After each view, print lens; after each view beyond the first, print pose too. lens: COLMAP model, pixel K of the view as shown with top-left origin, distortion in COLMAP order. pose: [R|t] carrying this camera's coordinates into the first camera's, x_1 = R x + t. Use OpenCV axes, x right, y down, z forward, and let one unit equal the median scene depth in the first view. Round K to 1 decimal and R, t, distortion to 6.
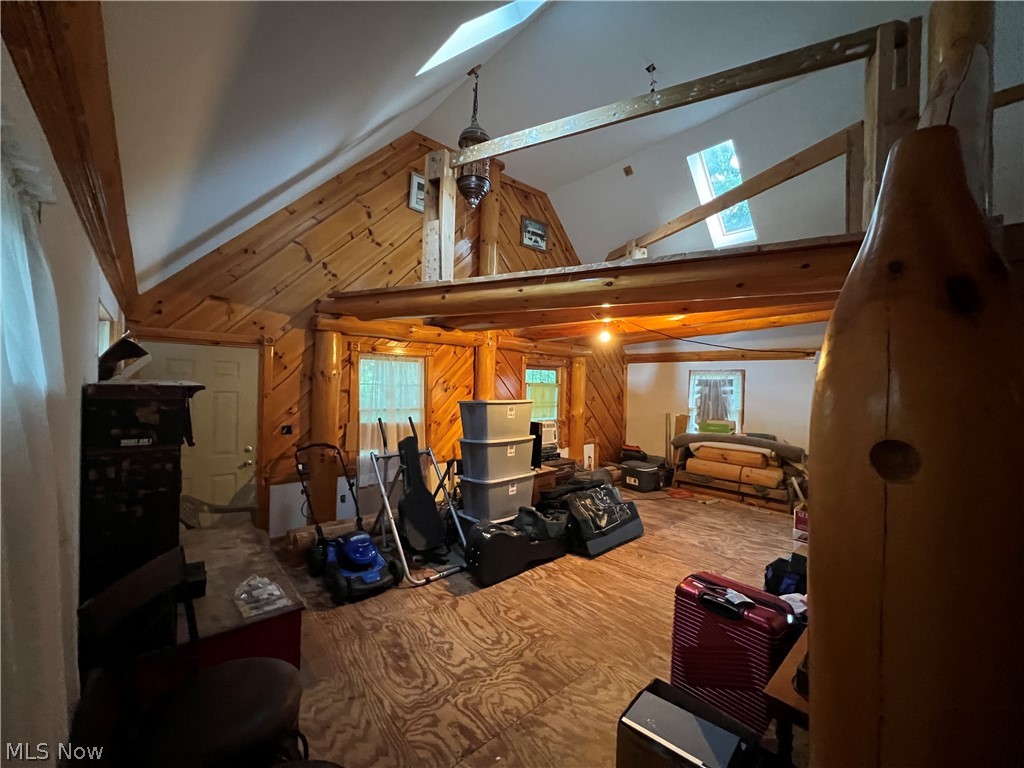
lens RADIAL K [[408.2, 0, 511.0], [0, 408.2, 383.9], [0, 0, 1]] dist [0.000185, -0.000174]
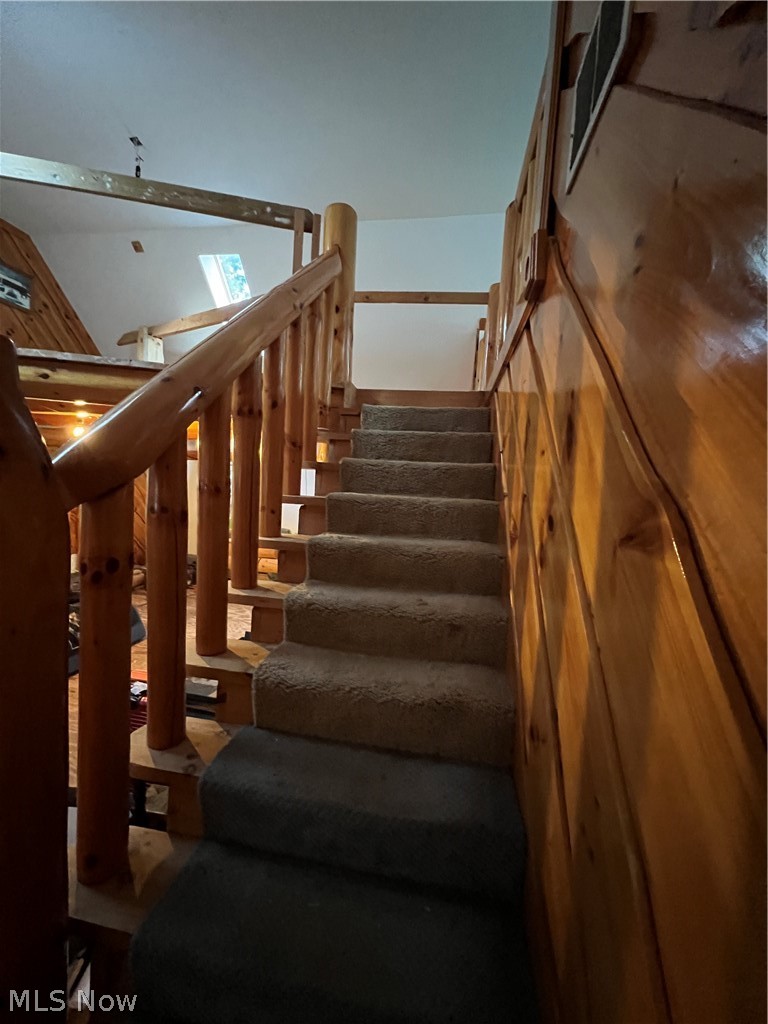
lens RADIAL K [[409.0, 0, 384.4], [0, 409.0, 510.1], [0, 0, 1]] dist [0.000575, 0.000031]
pose [[0.769748, -0.022864, 0.637939, 0.121937], [-0.027460, 0.997247, 0.068875, -0.019260], [-0.637758, -0.070534, 0.767001, -0.086001]]
